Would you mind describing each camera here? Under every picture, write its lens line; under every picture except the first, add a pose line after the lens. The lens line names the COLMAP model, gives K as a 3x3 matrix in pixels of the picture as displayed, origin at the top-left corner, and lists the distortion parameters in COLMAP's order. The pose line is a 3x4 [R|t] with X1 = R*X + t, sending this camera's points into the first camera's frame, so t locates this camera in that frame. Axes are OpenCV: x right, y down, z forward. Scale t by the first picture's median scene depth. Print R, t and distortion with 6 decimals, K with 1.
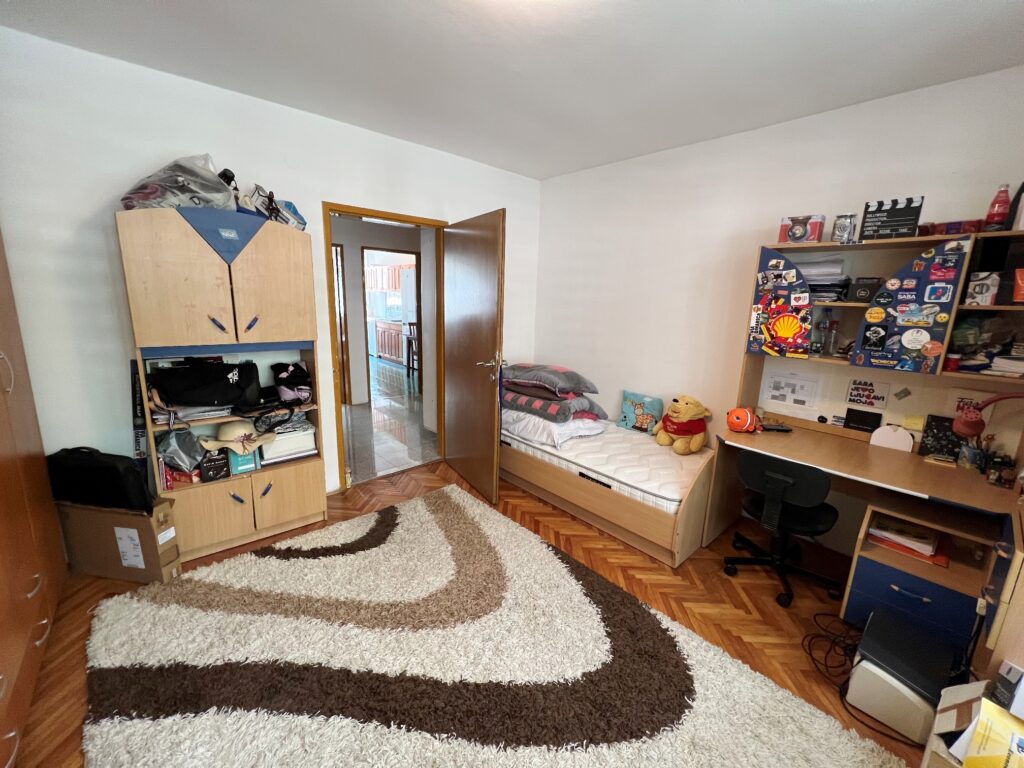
lens RADIAL K [[409.1, 0, 511.3], [0, 409.1, 386.7], [0, 0, 1]] dist [-0.001399, 0.000393]
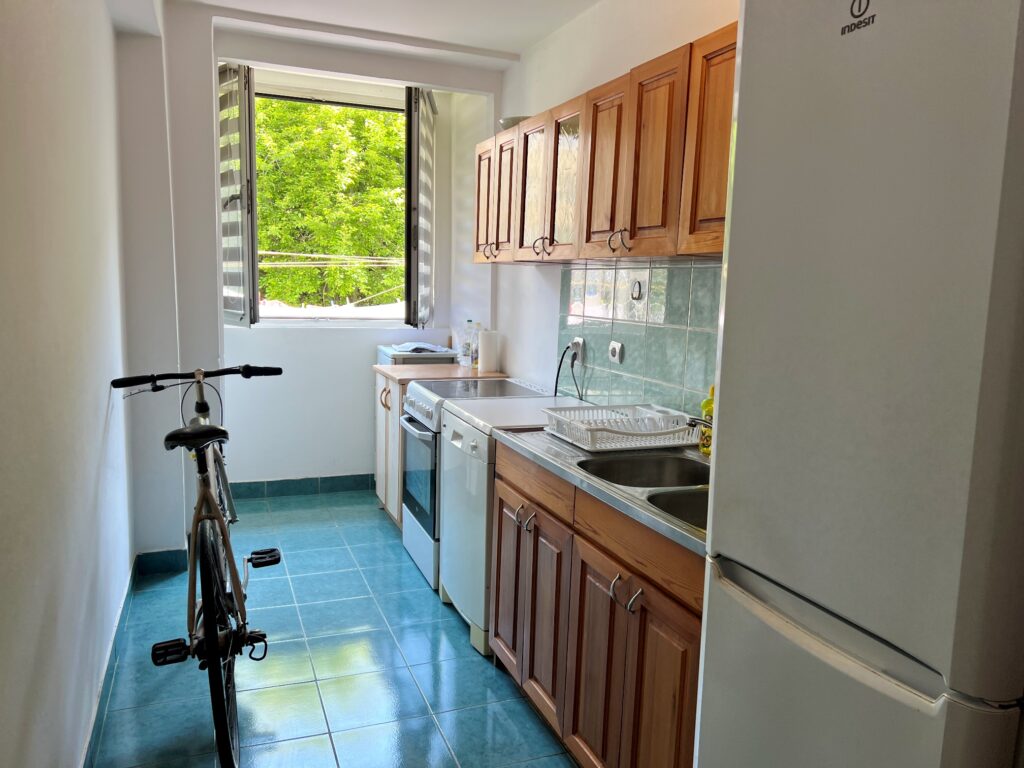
lens RADIAL K [[764.8, 0, 512.0], [0, 764.8, 384.0], [0, 0, 1]] dist [0.083765, -0.116038]
pose [[0.935688, 0.044750, -0.349979, -0.606752], [-0.080257, 0.992916, -0.087614, -0.428764], [0.343579, 0.110067, 0.932651, 1.982076]]
